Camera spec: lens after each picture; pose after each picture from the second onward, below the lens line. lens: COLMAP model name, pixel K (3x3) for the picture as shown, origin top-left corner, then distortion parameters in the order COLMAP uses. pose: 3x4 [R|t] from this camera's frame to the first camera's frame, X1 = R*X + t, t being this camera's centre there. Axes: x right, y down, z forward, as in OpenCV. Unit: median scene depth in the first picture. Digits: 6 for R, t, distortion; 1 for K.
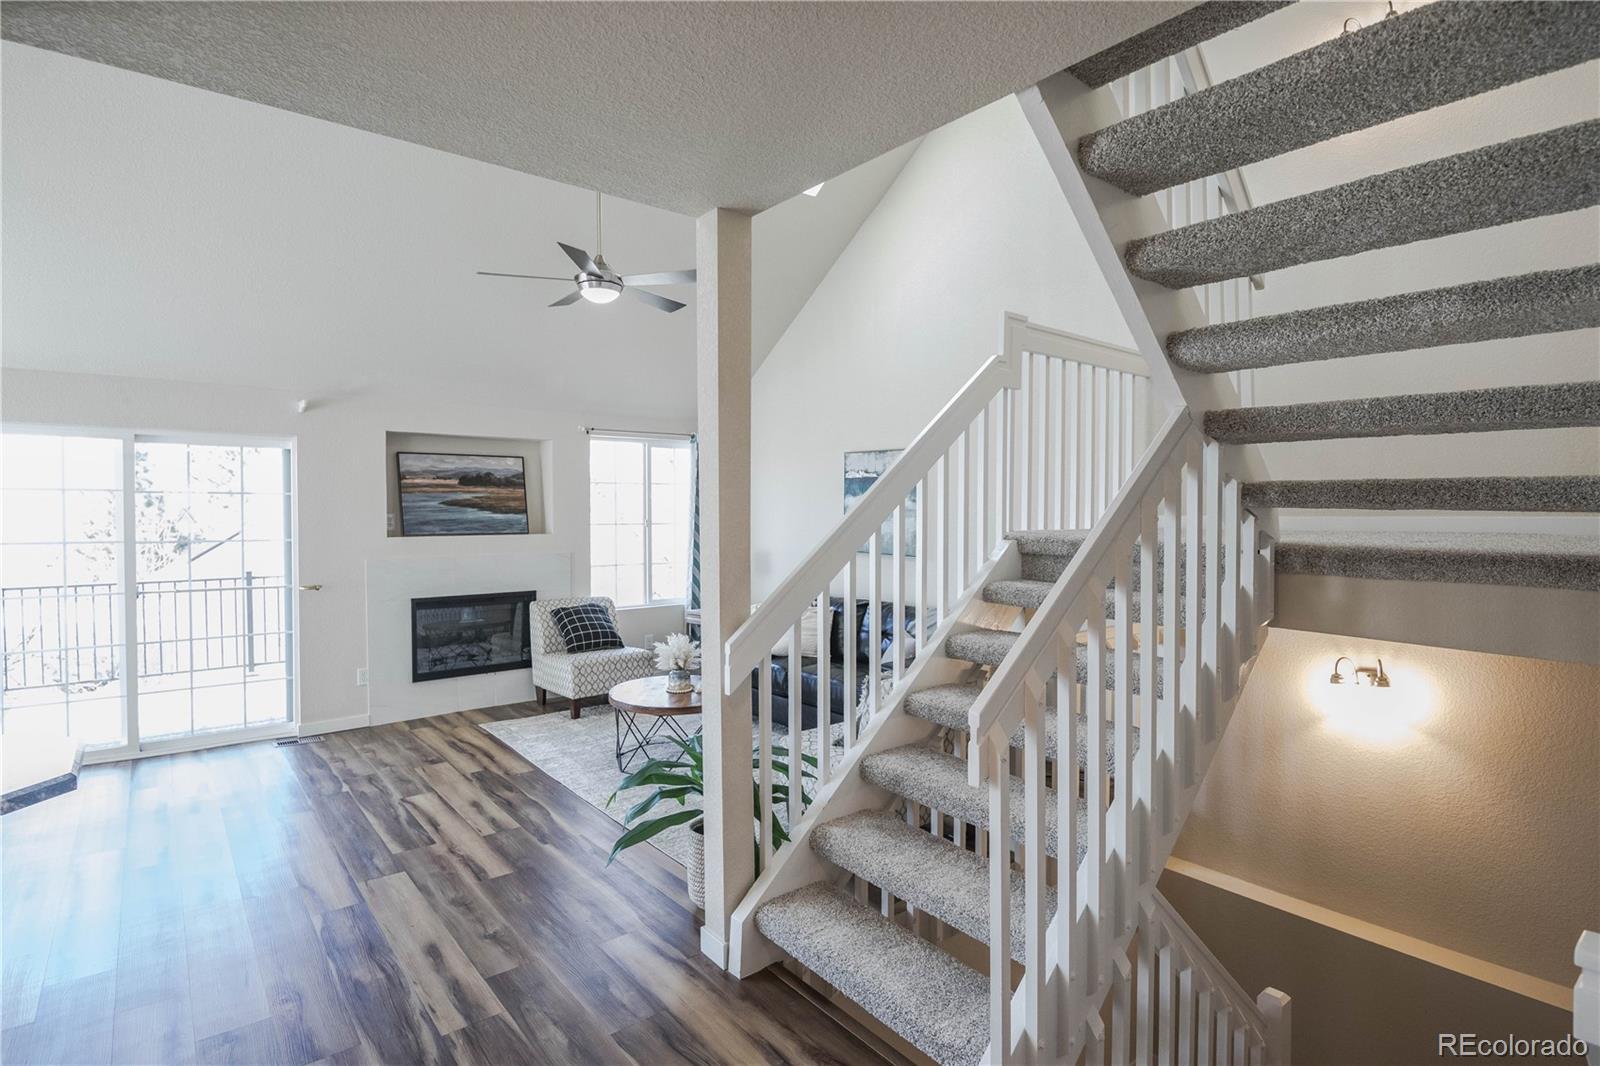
lens RADIAL K [[802.4, 0, 832.1], [0, 802.4, 524.1], [0, 0, 1]] dist [-0.002851, -0.001148]
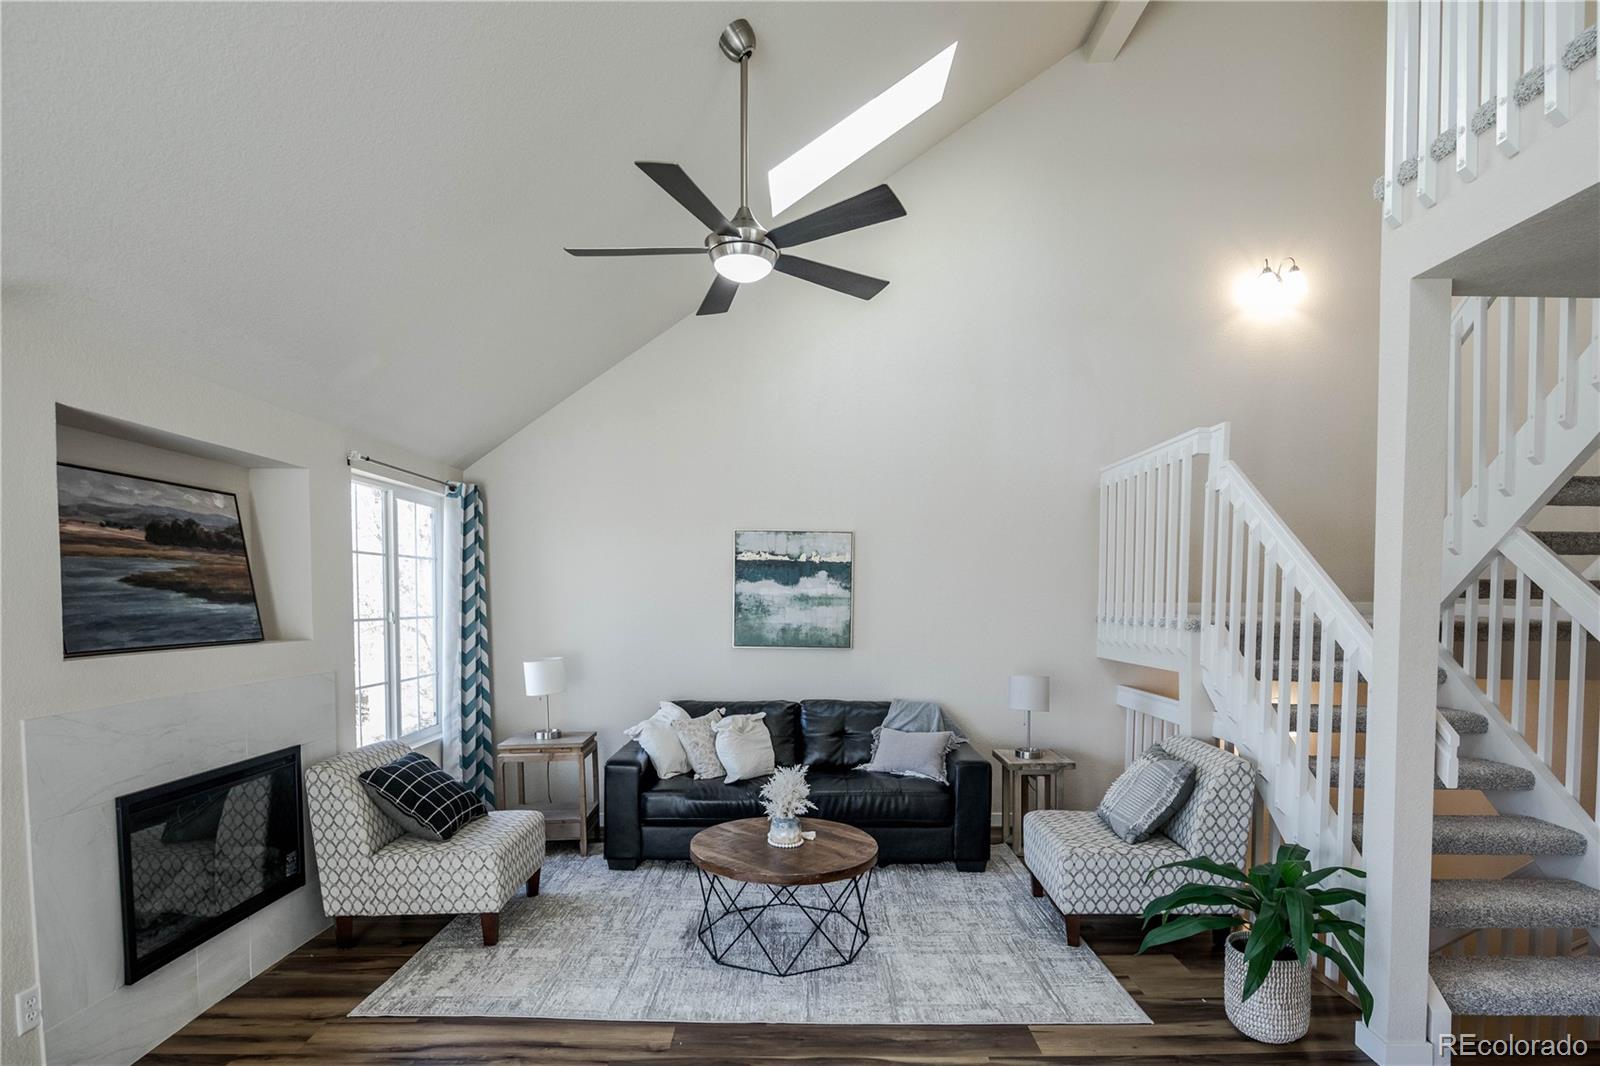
lens RADIAL K [[782.4, 0, 796.8], [0, 782.4, 629.7], [0, 0, 1]] dist [-0.003671, -0.000958]
pose [[0.652316, -0.028066, 0.757428, -0.561939], [0.009584, 0.999540, 0.028784, -0.007072], [-0.757887, -0.011517, 0.652284, 0.411609]]
